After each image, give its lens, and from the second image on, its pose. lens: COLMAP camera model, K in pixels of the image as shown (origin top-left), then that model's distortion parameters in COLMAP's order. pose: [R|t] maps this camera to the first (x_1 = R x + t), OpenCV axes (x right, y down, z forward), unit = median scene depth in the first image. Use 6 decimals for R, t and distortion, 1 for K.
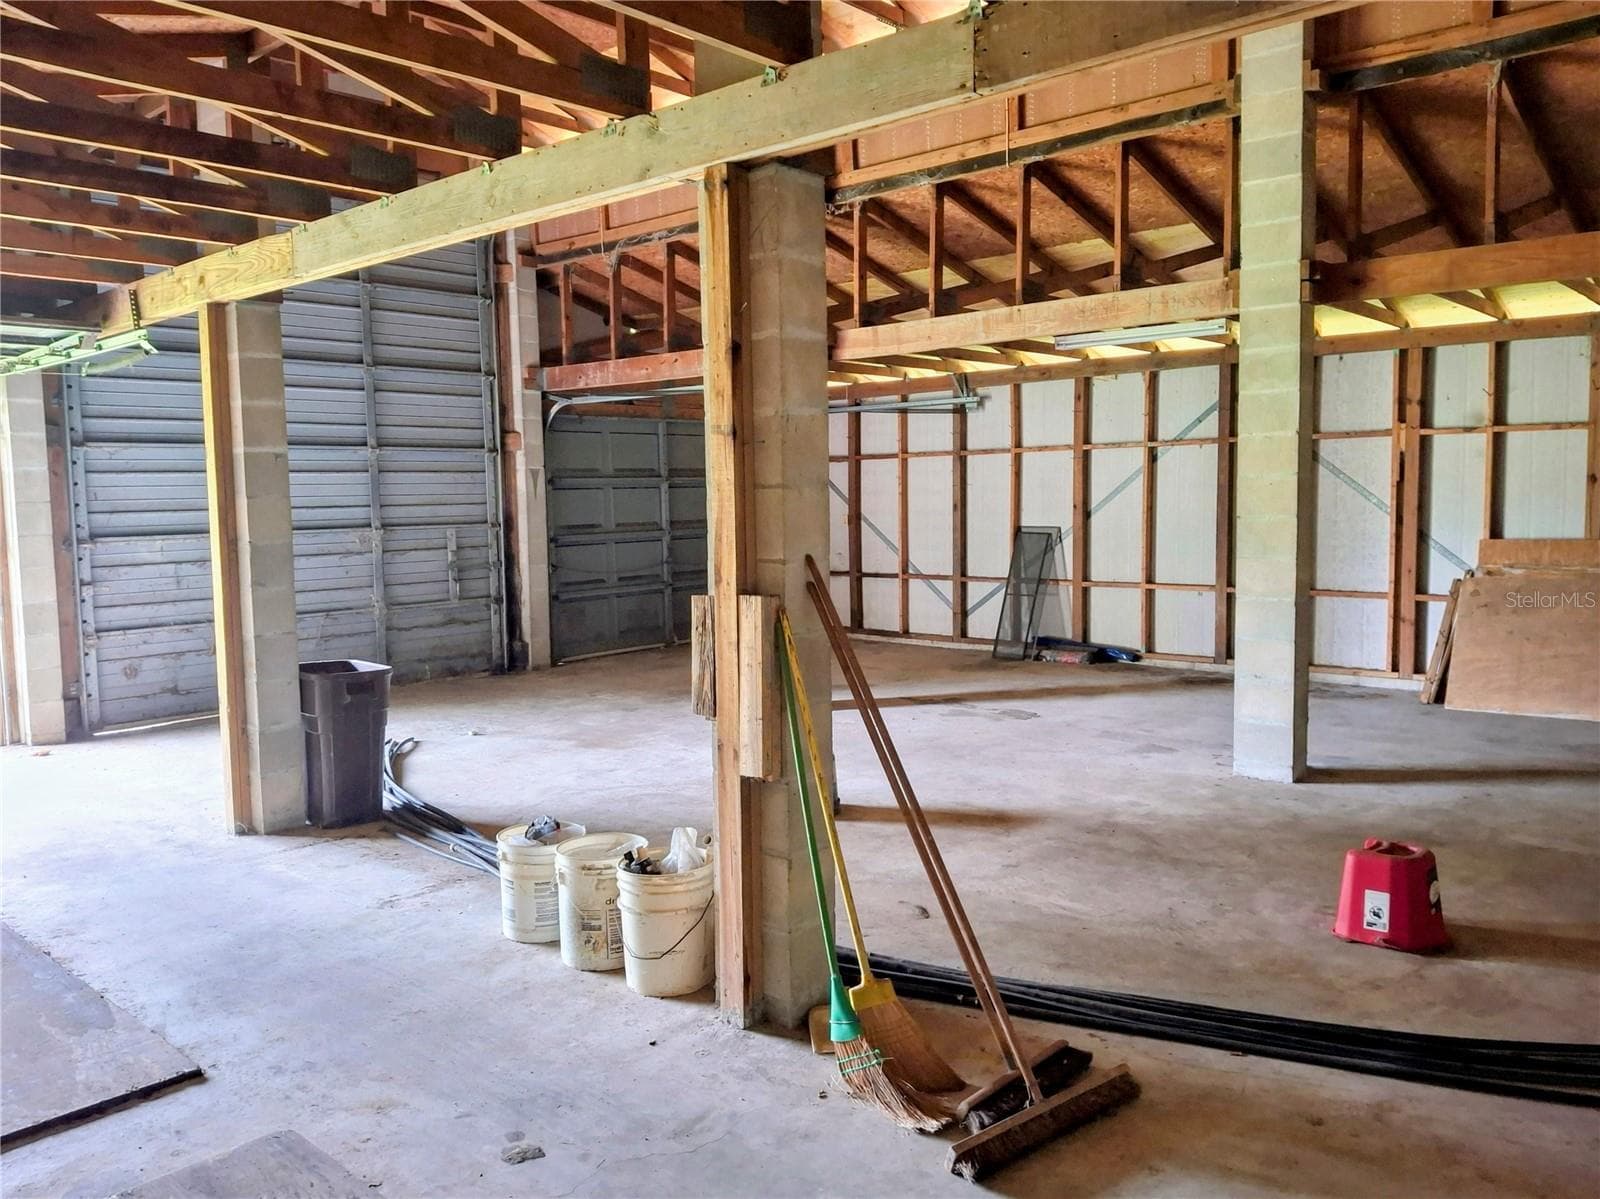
lens RADIAL K [[1189.7, 0, 836.7], [0, 1189.7, 602.8], [0, 0, 1]] dist [0.118575, -0.157962]
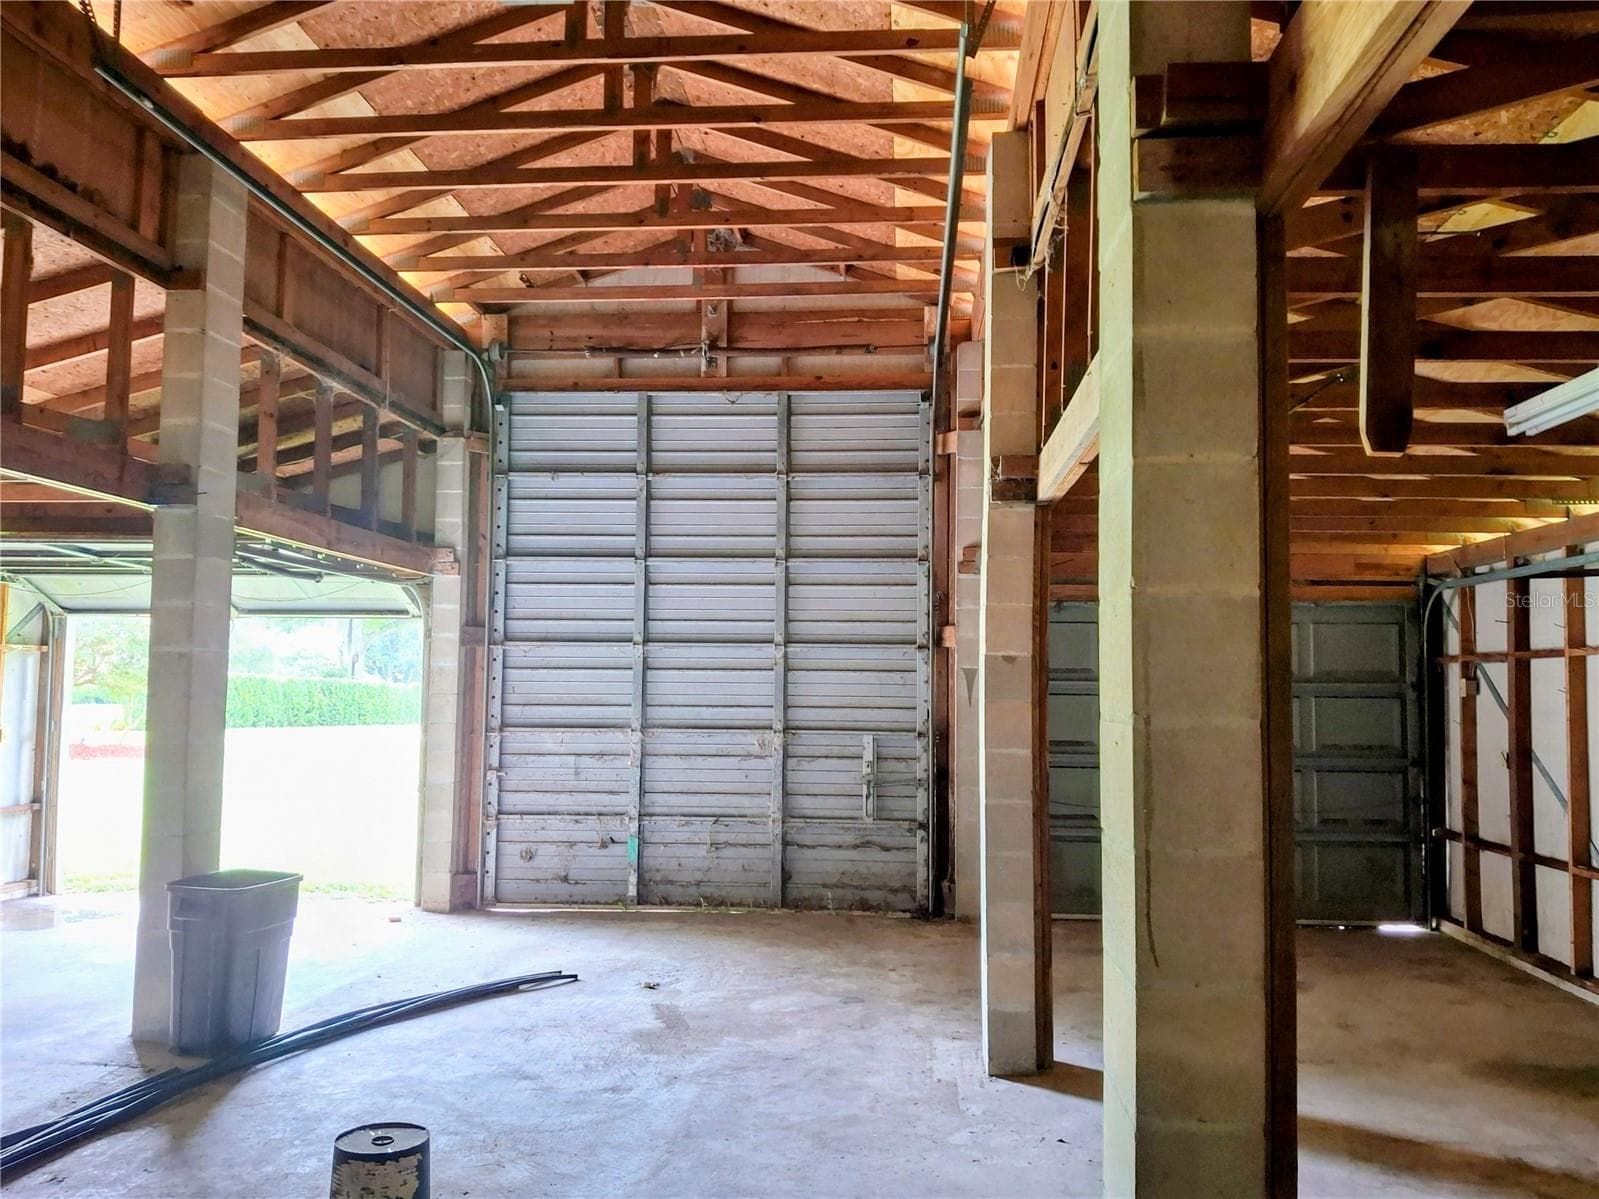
lens RADIAL K [[1188.9, 0, 836.2], [0, 1188.9, 602.8], [0, 0, 1]] dist [0.118575, -0.157962]
pose [[0.608810, -0.037173, -0.792445, 0.372721], [-0.099575, 0.987421, -0.122820, -0.051343], [0.787042, 0.153682, 0.597450, 0.477641]]
